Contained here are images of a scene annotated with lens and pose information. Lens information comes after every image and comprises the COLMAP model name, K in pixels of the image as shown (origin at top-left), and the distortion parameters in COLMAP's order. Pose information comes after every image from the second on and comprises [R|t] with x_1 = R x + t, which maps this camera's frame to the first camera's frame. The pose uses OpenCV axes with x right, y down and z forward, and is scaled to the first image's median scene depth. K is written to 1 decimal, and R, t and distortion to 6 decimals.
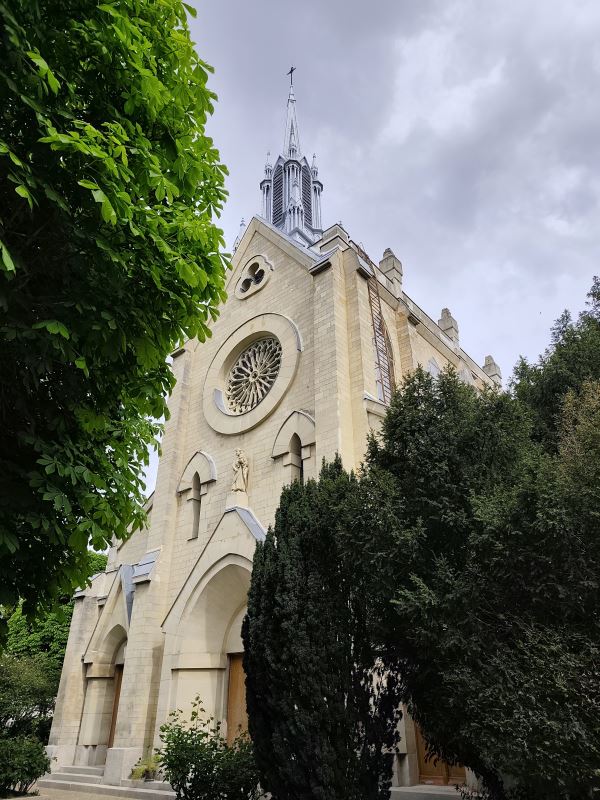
lens RADIAL K [[537.6, 0, 300.6], [0, 537.6, 398.9], [0, 0, 1]] dist [0.035661, -0.012036]
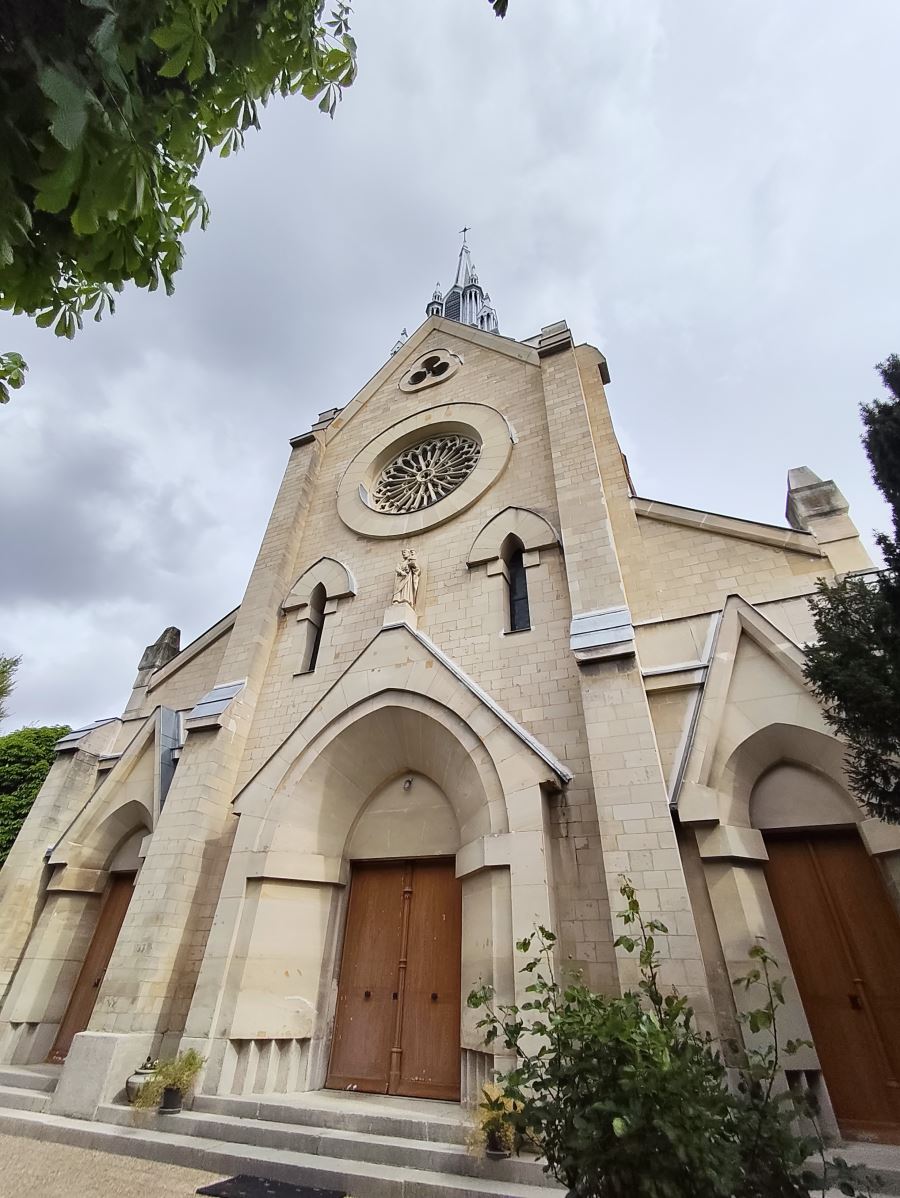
lens RADIAL K [[524.3, 0, 451.2], [0, 524.3, 600.8], [0, 0, 1]] dist [0.013397, 0.000122]
pose [[0.950176, 0.212904, 0.227680, -0.190541], [-0.187228, 0.973780, -0.129224, 0.219684], [-0.249223, 0.080158, 0.965123, 0.356496]]
